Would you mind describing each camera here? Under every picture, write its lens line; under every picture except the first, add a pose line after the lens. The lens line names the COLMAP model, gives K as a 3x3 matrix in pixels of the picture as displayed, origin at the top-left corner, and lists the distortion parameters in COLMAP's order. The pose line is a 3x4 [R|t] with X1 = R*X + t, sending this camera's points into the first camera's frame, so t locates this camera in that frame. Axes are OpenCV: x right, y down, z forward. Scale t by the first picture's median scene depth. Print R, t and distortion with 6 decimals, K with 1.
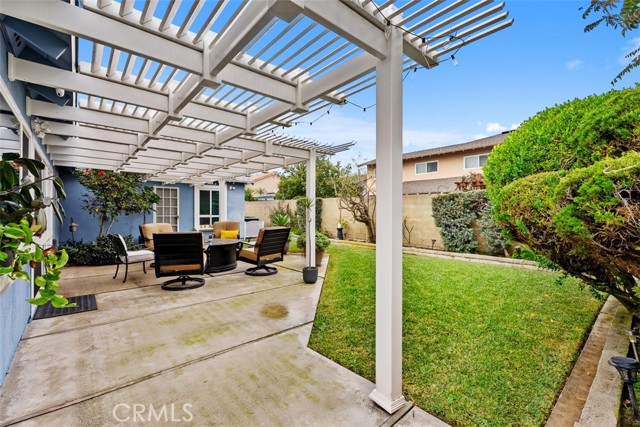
lens RADIAL K [[283.7, 0, 319.4], [0, 283.7, 212.4], [0, 0, 1]] dist [0.002905, 0.001707]
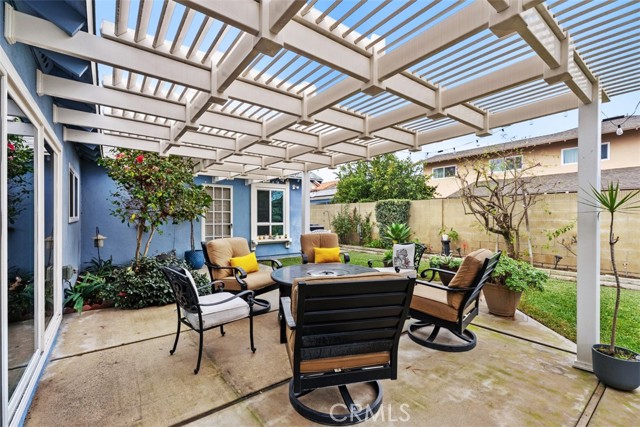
lens RADIAL K [[283.7, 0, 324.8], [0, 283.7, 229.8], [0, 0, 1]] dist [0.002905, 0.001707]
pose [[0.998910, 0.001335, -0.046650, -0.194535], [0.000522, 0.999209, 0.039772, -0.001906], [0.046666, -0.039753, 0.998119, 0.229758]]
